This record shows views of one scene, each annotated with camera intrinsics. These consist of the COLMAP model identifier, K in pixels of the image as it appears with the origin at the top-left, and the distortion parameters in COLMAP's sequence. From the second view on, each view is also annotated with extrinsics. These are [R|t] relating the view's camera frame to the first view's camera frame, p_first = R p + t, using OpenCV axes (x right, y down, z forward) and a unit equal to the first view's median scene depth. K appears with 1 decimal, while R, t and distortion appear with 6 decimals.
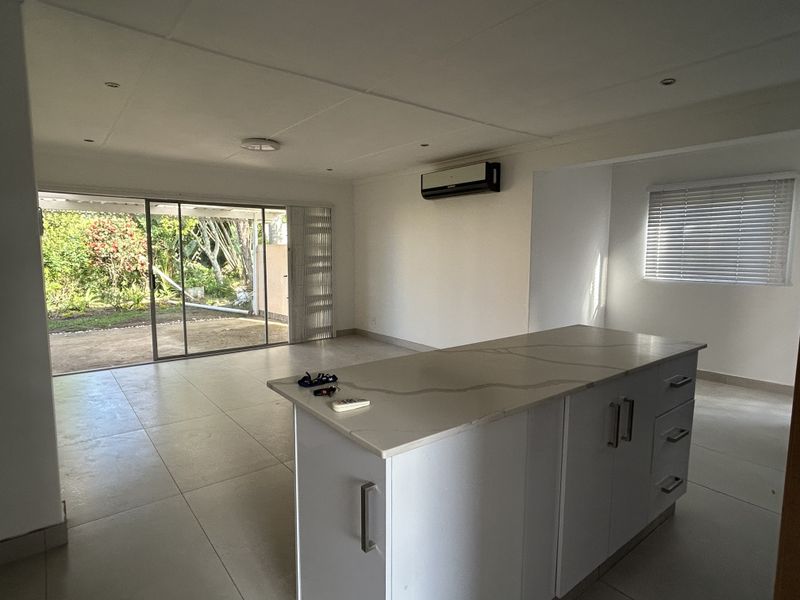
lens RADIAL K [[448.7, 0, 398.0], [0, 448.7, 298.5], [0, 0, 1]] dist [0.001929, -0.000608]
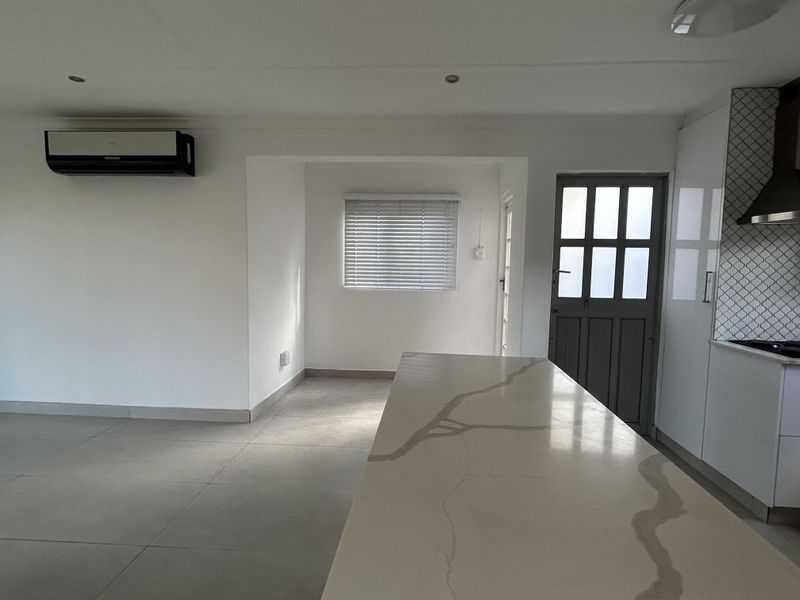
lens RADIAL K [[448.7, 0, 398.0], [0, 448.7, 298.5], [0, 0, 1]] dist [0.001929, -0.000608]
pose [[0.669329, -0.051537, 0.741176, -0.078524], [0.062956, 0.997938, 0.012537, -0.019691], [-0.740294, 0.038270, 0.671193, 0.199316]]
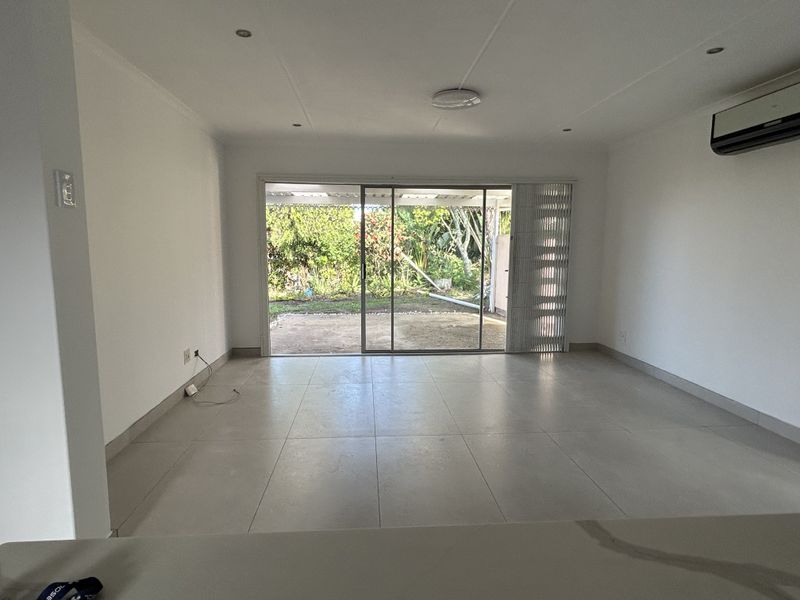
lens RADIAL K [[448.7, 0, 398.0], [0, 448.7, 298.5], [0, 0, 1]] dist [0.001929, -0.000608]
pose [[0.830192, 0.069527, -0.553125, 0.043387], [-0.061952, 0.997553, 0.032407, -0.013086], [0.554025, 0.007363, 0.832467, 0.206862]]
